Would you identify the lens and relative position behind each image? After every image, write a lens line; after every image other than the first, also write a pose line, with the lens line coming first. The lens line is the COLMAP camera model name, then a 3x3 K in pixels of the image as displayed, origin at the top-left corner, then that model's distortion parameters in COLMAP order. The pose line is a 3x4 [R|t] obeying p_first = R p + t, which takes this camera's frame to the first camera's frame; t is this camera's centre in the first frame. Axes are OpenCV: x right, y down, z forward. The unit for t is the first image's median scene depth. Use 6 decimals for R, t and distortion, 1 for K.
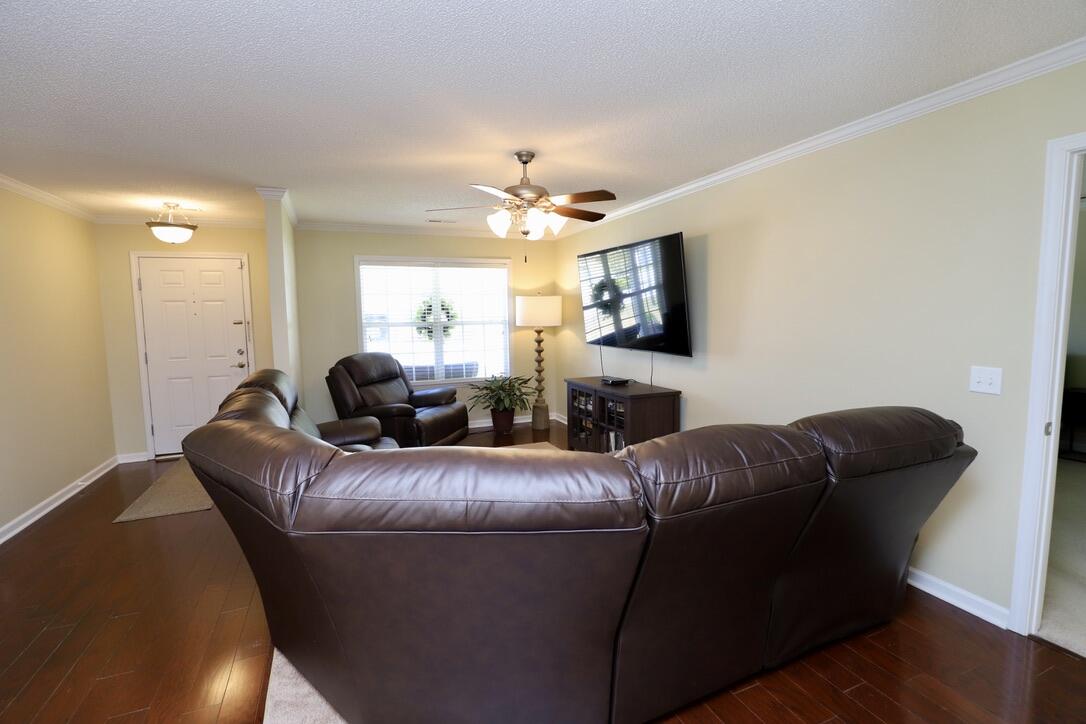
lens RADIAL K [[502.2, 0, 546.3], [0, 502.2, 359.8], [0, 0, 1]] dist [-0.027722, 0.001005]
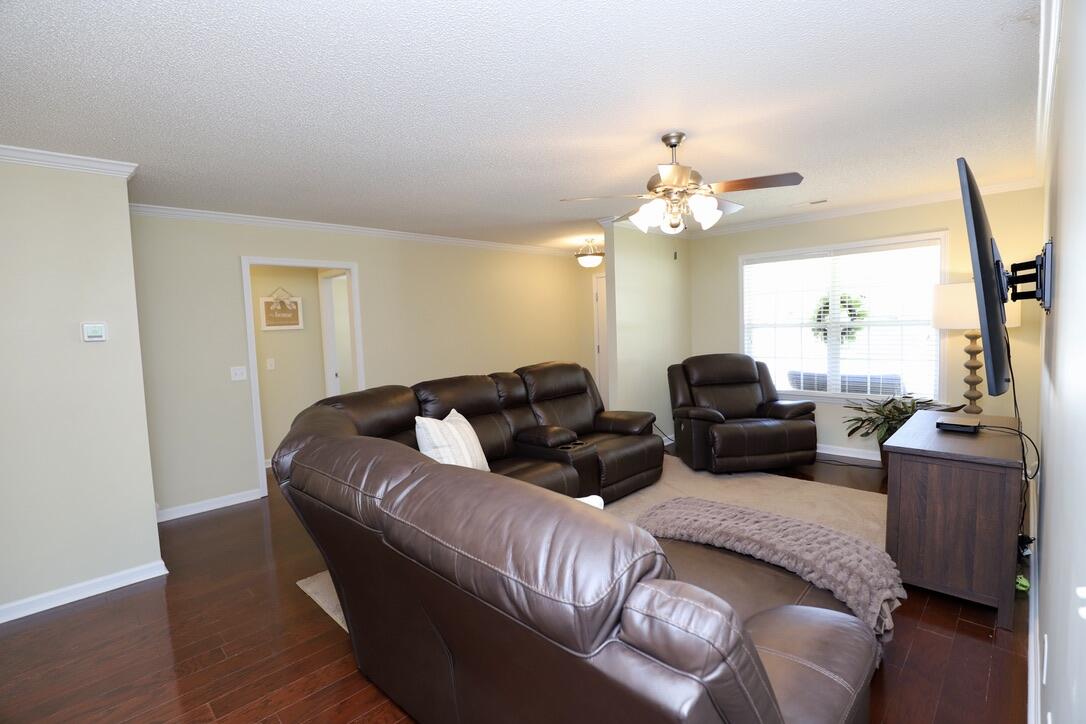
lens RADIAL K [[502.2, 0, 546.3], [0, 502.2, 359.8], [0, 0, 1]] dist [-0.027722, 0.001005]
pose [[0.389829, 0.065700, -0.918541, 0.358973], [-0.056330, 0.997285, 0.047426, -0.025891], [0.919163, 0.033253, 0.392472, 0.240621]]
